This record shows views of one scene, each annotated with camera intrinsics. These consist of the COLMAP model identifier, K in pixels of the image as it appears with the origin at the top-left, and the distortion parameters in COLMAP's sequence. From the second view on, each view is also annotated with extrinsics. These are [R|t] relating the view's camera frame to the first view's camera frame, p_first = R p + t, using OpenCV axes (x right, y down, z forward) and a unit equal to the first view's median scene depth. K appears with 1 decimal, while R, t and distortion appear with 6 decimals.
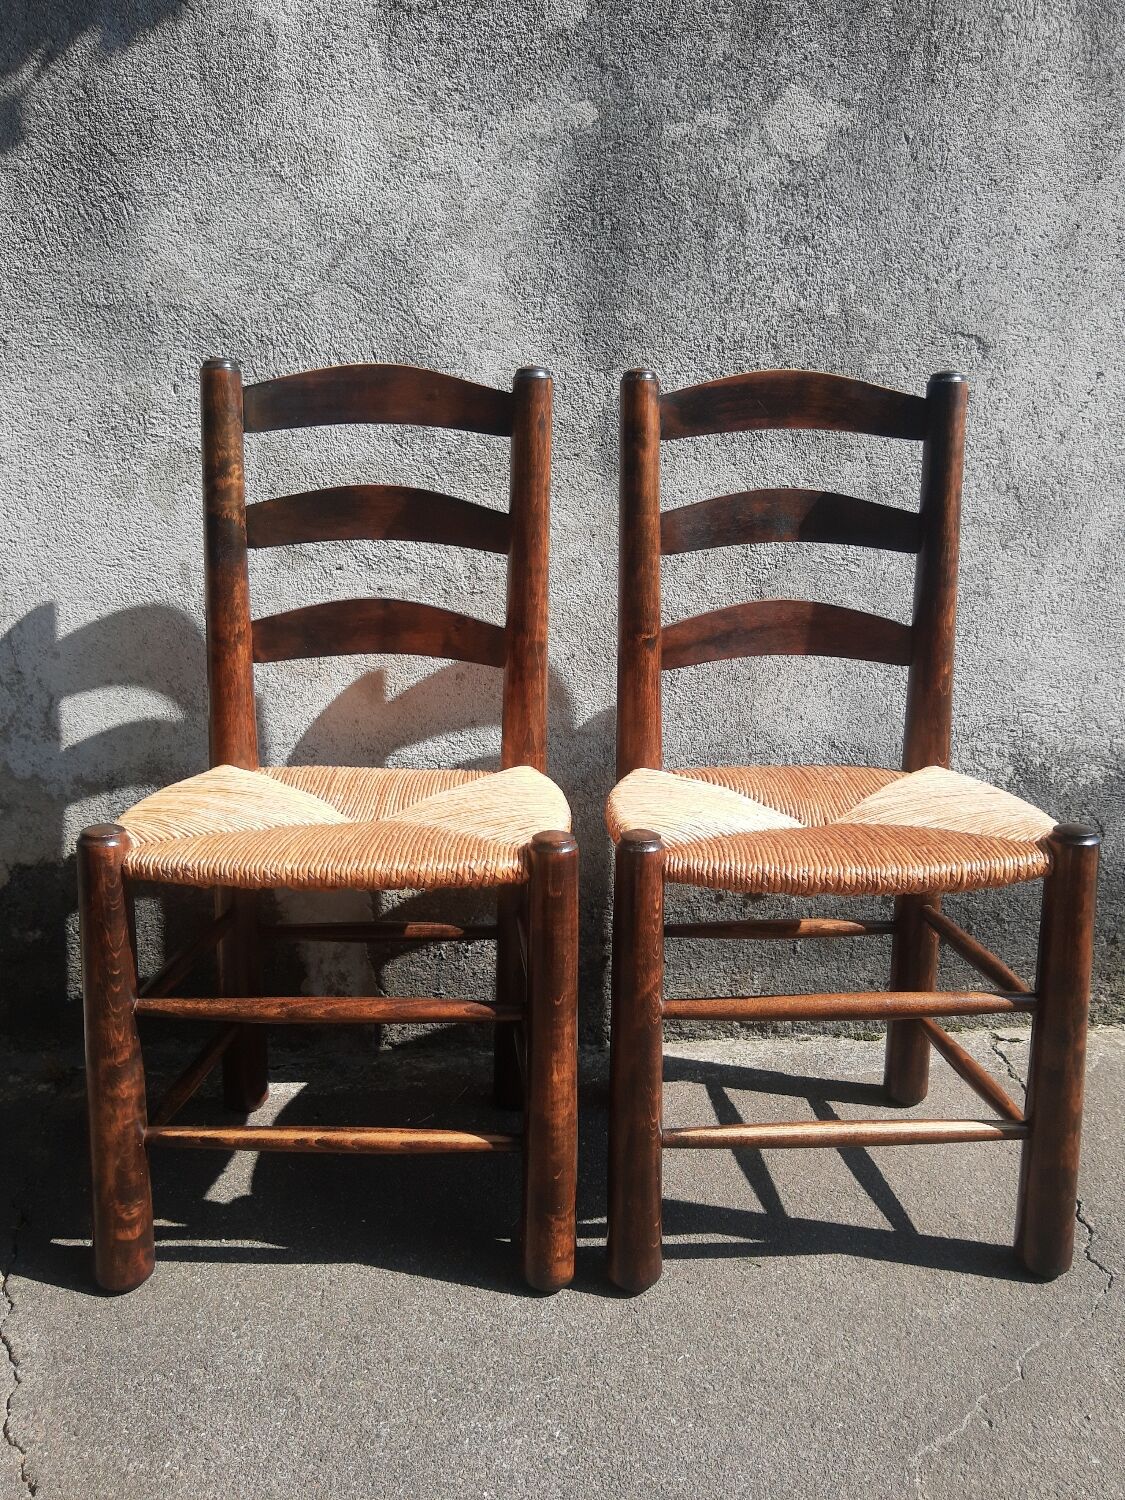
lens RADIAL K [[1236.6, 0, 589.0], [0, 1236.6, 740.8], [0, 0, 1]] dist [-0.010063, 0.004729]
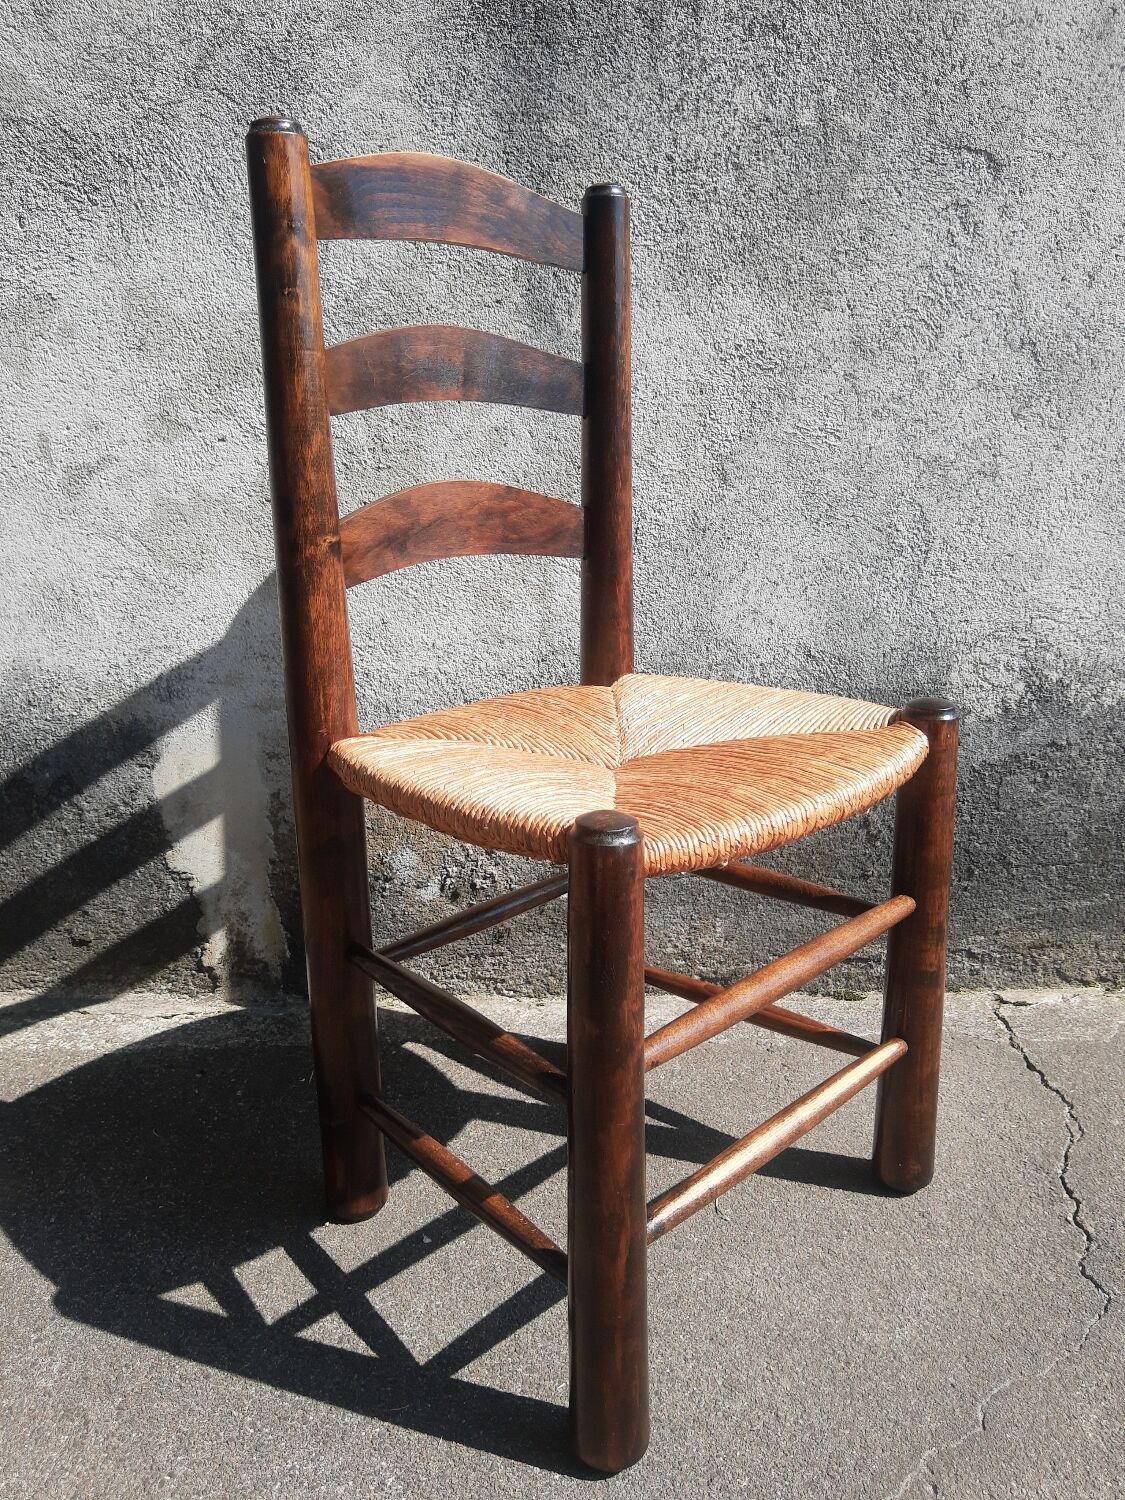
lens RADIAL K [[1202.5, 0, 575.5], [0, 1202.5, 752.3], [0, 0, 1]] dist [-0.014106, 0.005867]
pose [[0.998612, 0.008790, -0.051931, 0.090922], [-0.006659, 0.999134, 0.041067, 0.042327], [0.052247, -0.040664, 0.997806, 0.184777]]
